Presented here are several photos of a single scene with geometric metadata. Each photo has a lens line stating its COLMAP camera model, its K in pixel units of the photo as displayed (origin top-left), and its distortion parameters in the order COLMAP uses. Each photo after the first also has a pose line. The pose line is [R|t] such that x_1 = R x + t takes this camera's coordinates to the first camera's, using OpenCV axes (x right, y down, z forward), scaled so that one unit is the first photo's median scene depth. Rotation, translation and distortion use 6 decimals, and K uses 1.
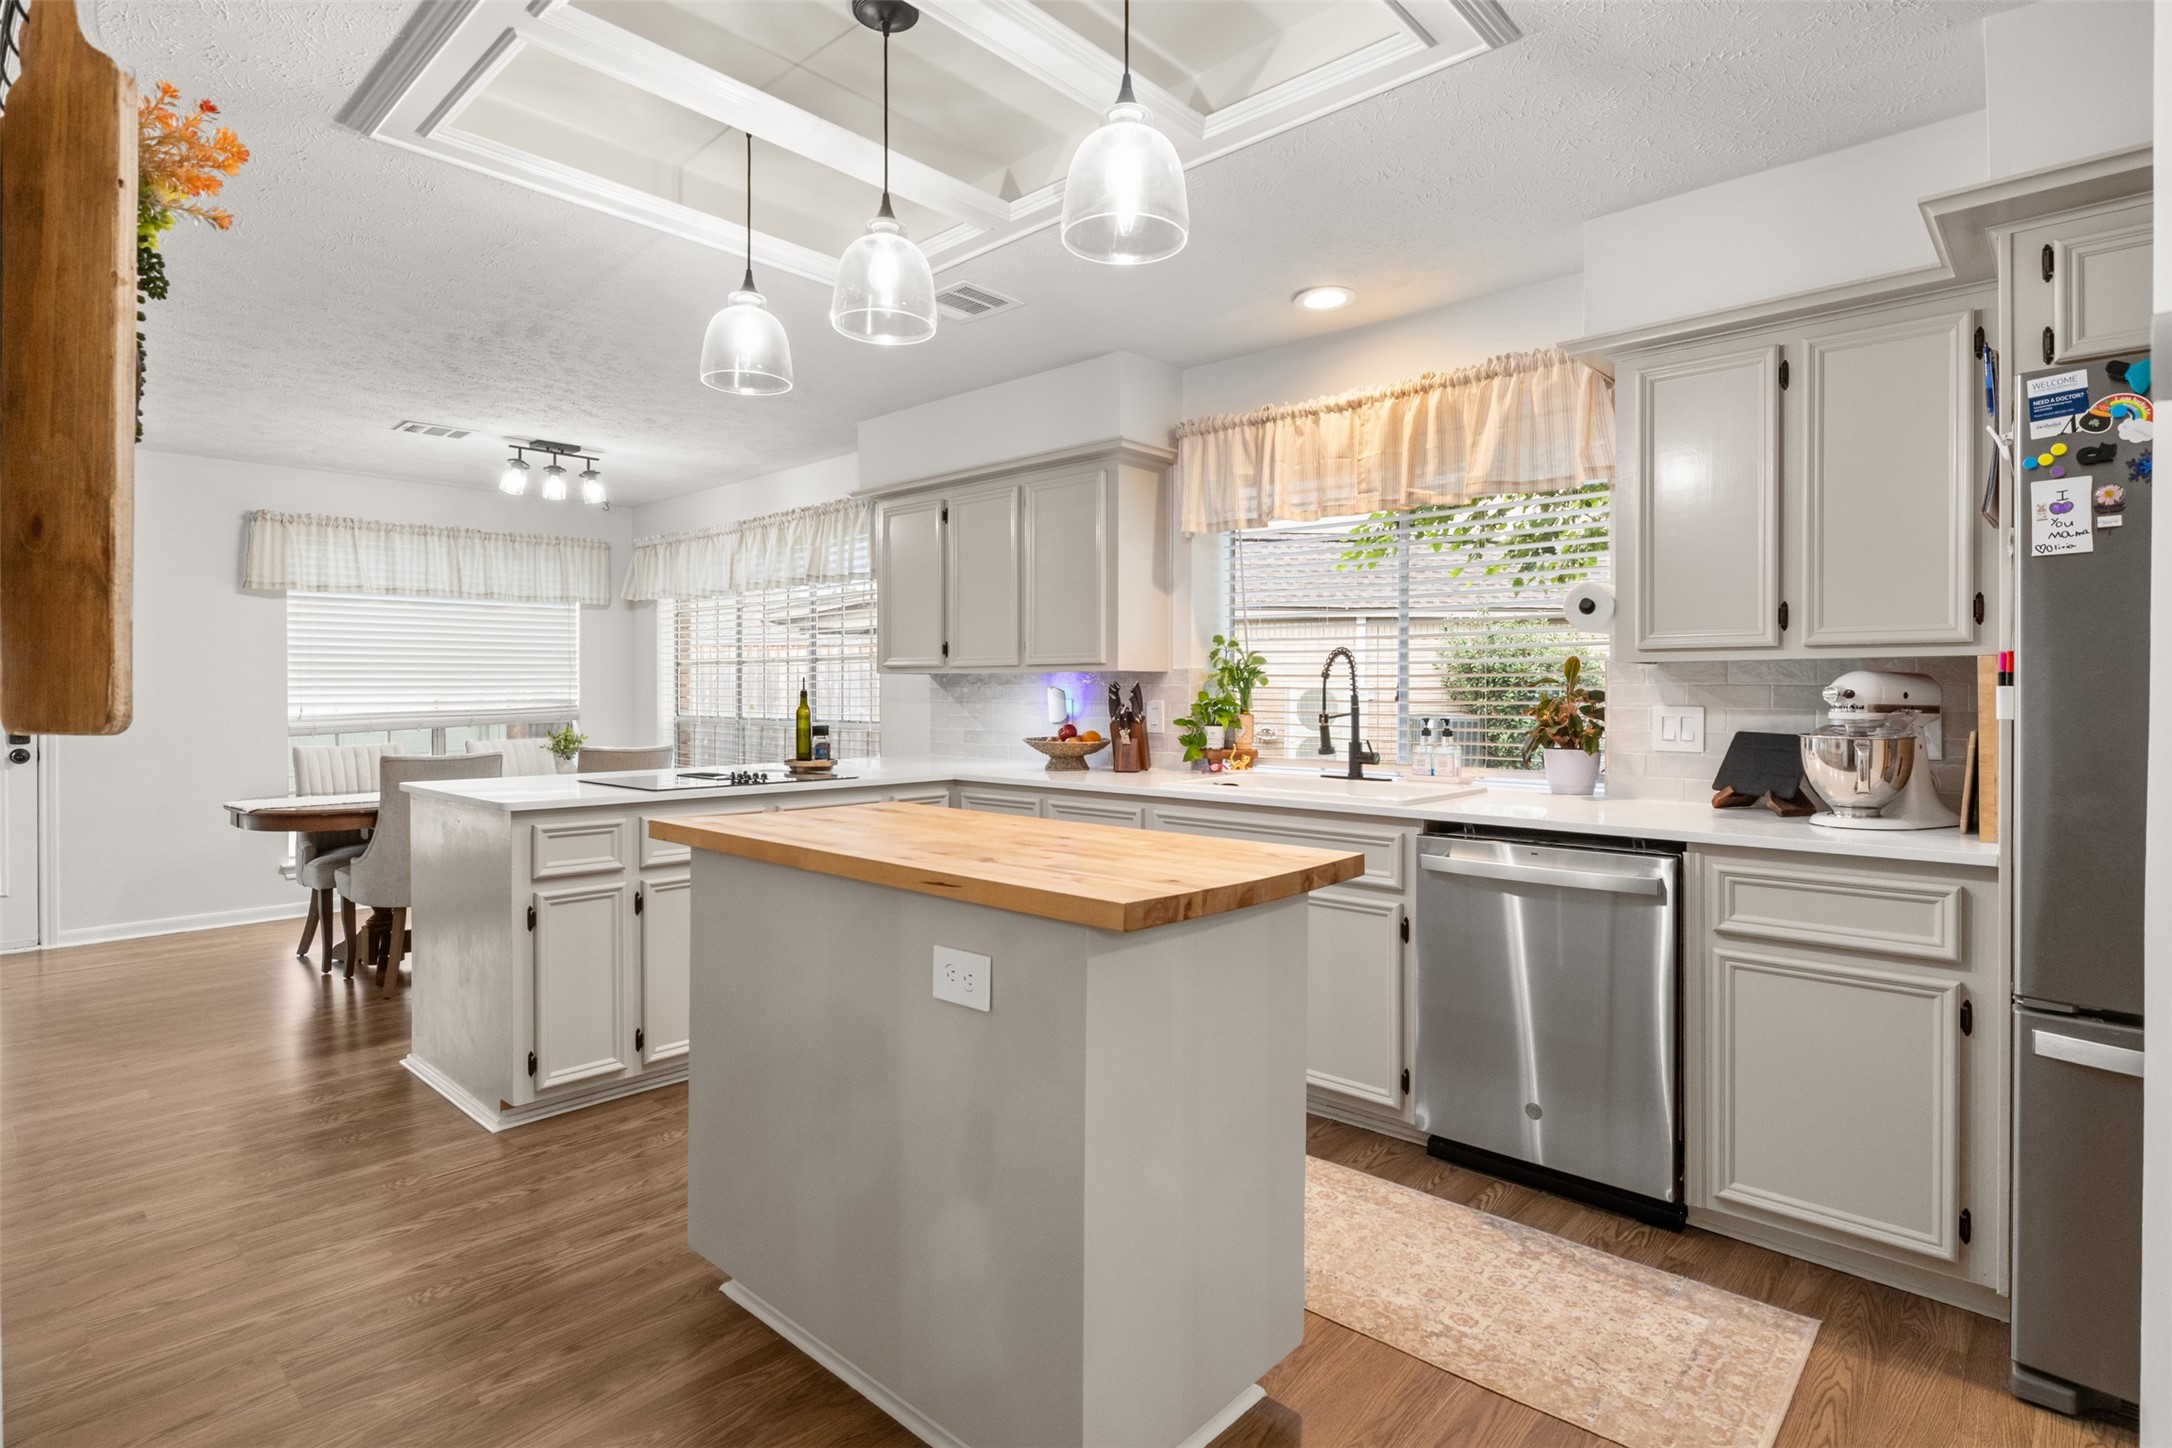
lens RADIAL K [[1100.8, 0, 1088.0], [0, 1100.8, 694.2], [0, 0, 1]] dist [-0.004595, -0.001094]
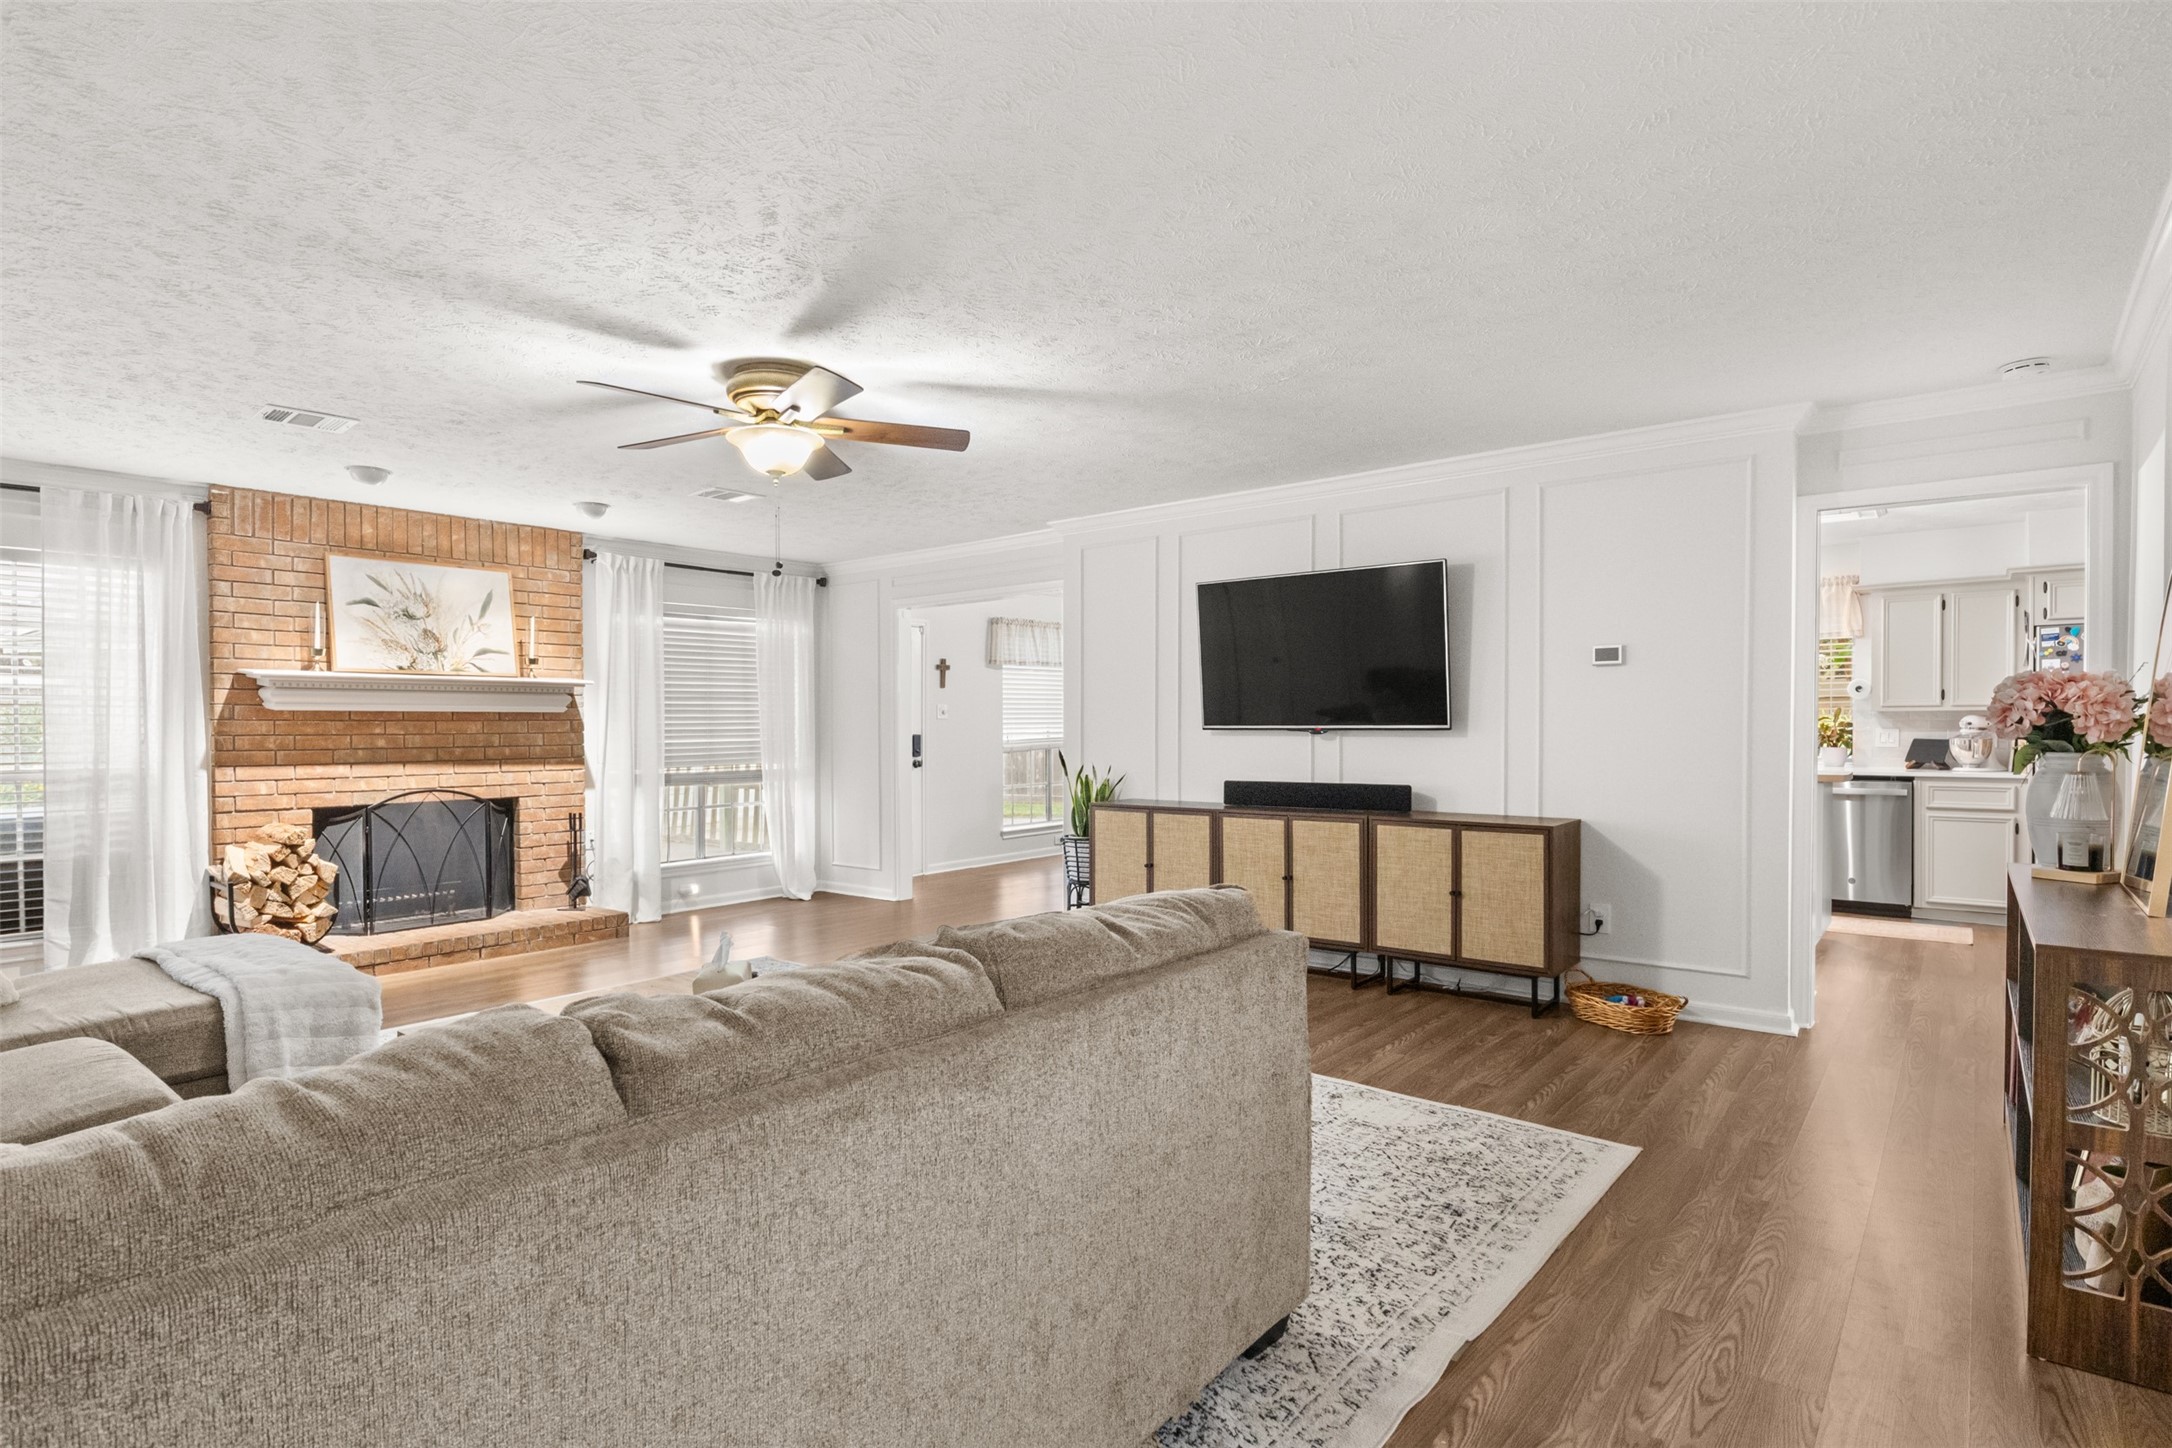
lens RADIAL K [[1111.4, 0, 1091.2], [0, 1111.4, 742.1], [0, 0, 1]] dist [-0.005550, -0.000731]
pose [[0.997899, -0.005800, 0.064530, -1.167706], [0.004827, 0.999872, 0.015223, -0.004442], [-0.064610, -0.014879, 0.997800, -1.130971]]
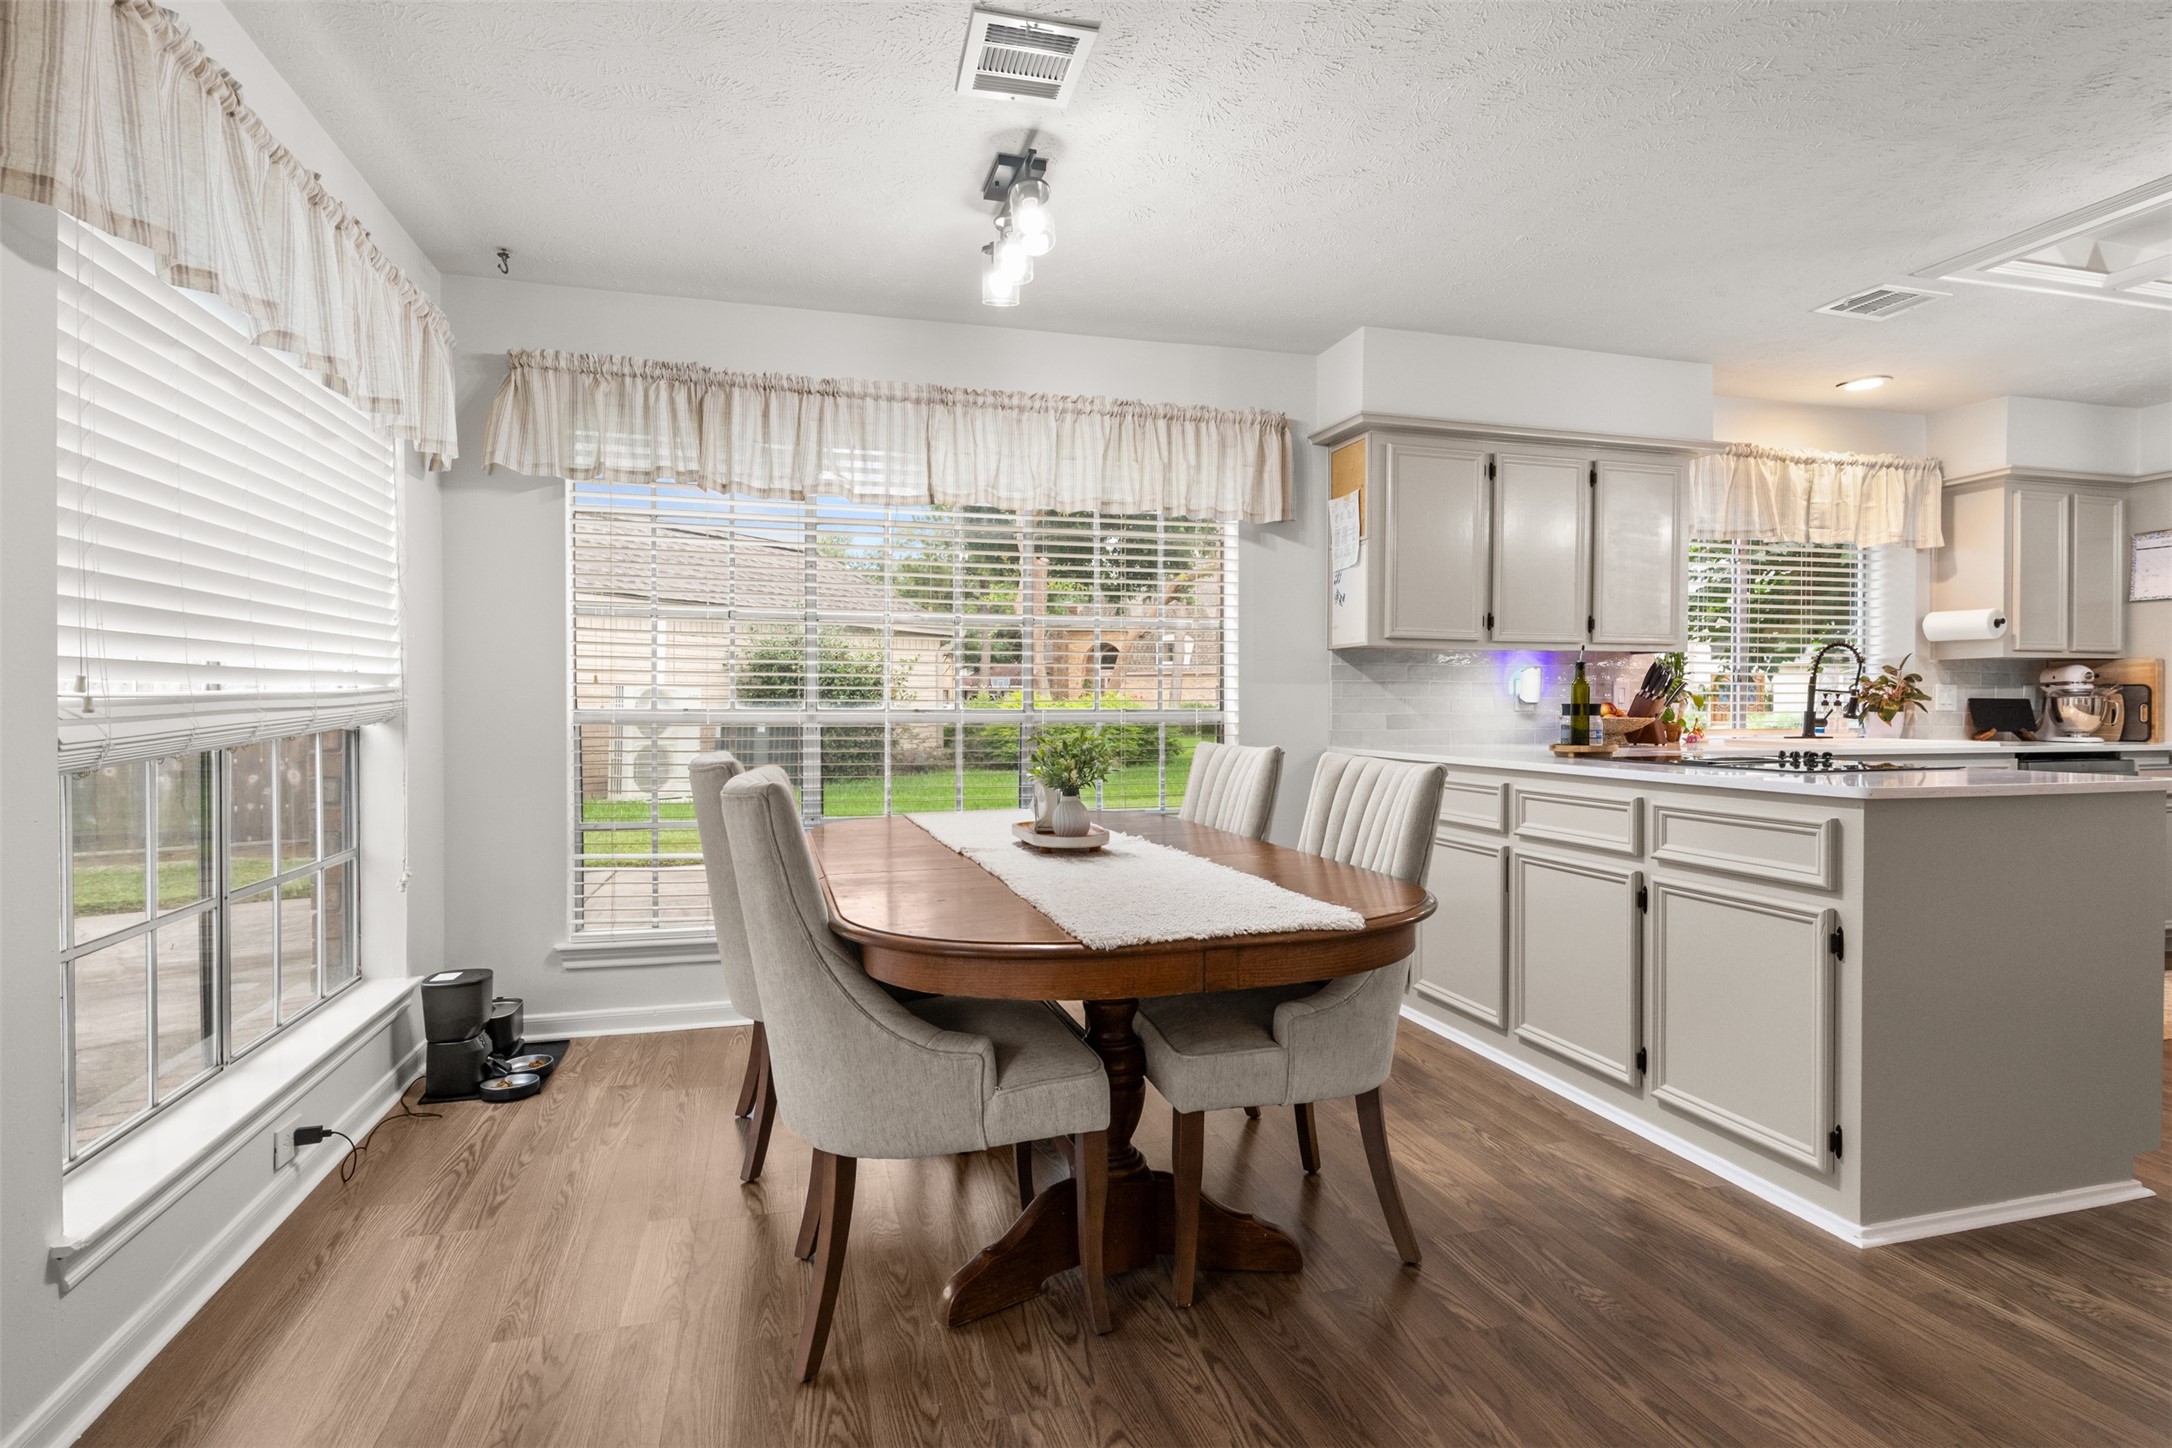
lens RADIAL K [[1089.1, 0, 1082.4], [0, 1089.1, 718.1], [0, 0, 1]] dist [-0.005429, -0.000709]
pose [[0.525144, -0.011181, 0.850940, -1.366596], [0.002597, 0.999930, 0.011536, 0.034379], [-0.851009, -0.003849, 0.525137, 1.059999]]
